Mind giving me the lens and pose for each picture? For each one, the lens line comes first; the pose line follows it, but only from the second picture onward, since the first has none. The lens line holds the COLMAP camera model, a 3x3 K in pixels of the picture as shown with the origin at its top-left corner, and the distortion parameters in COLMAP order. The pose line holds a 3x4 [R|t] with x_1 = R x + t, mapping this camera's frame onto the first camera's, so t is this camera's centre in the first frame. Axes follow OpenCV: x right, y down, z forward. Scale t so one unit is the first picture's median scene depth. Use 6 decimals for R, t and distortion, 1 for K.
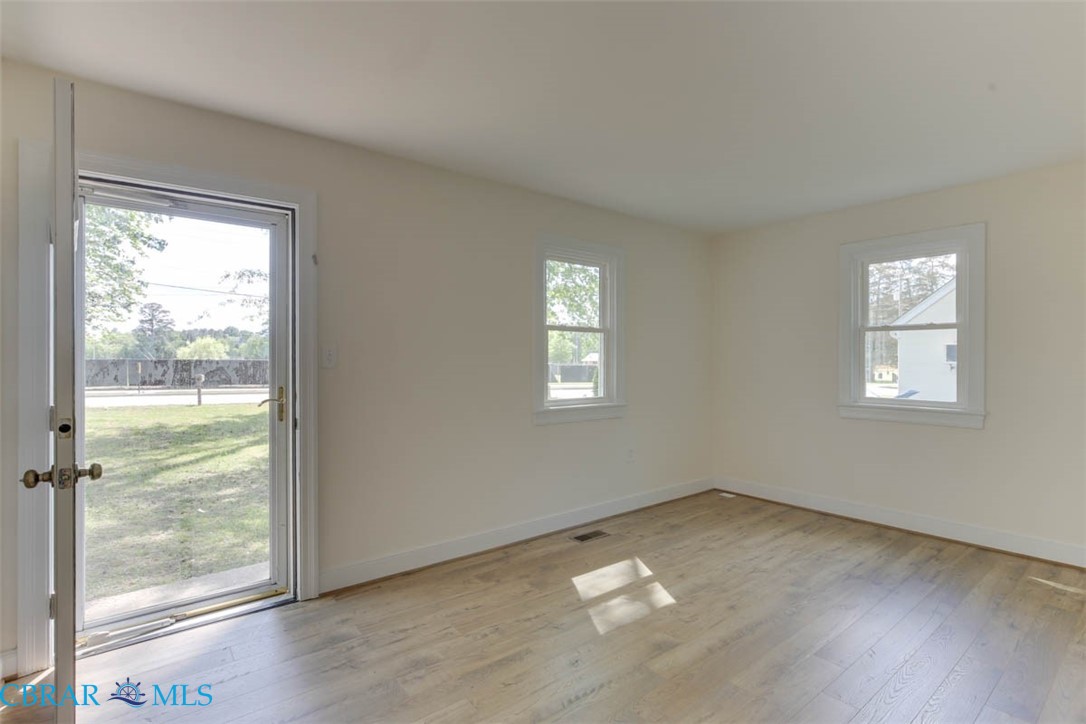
lens RADIAL K [[521.6, 0, 543.0], [0, 521.6, 360.7], [0, 0, 1]] dist [0.003568, 0.000915]
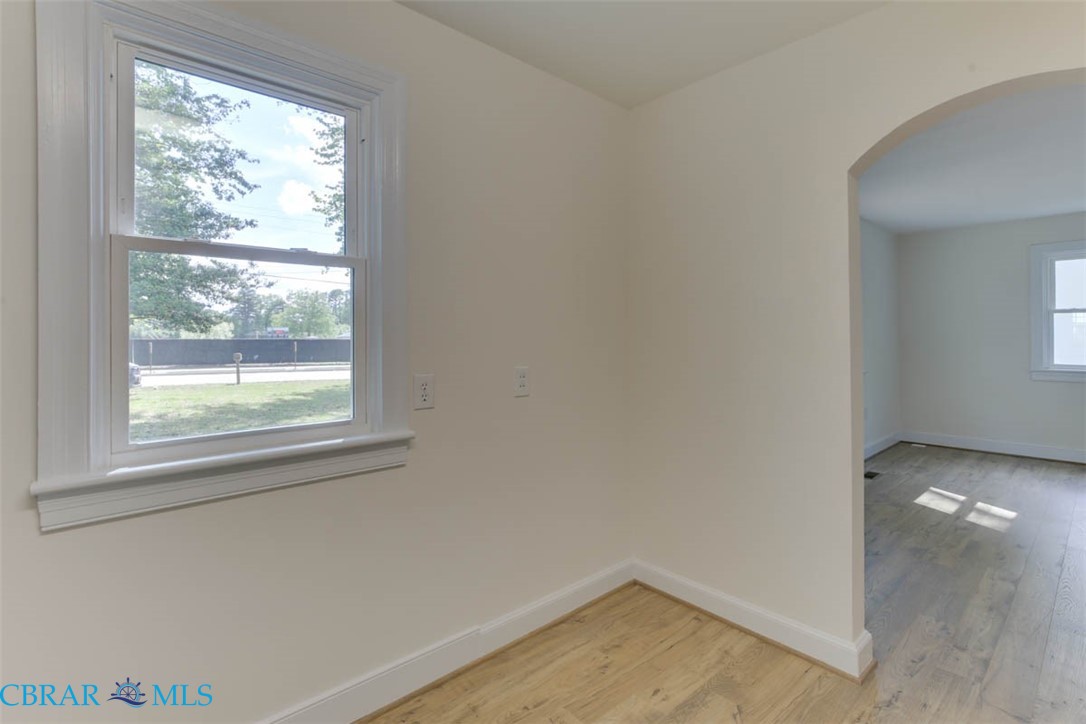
lens RADIAL K [[521.6, 0, 523.7], [0, 521.6, 338.7], [0, 0, 1]] dist [0.003568, 0.000915]
pose [[0.996668, -0.002600, 0.081529, -0.195641], [0.002695, 0.999996, -0.001045, 0.001186], [-0.081526, 0.001261, 0.996670, -0.044046]]
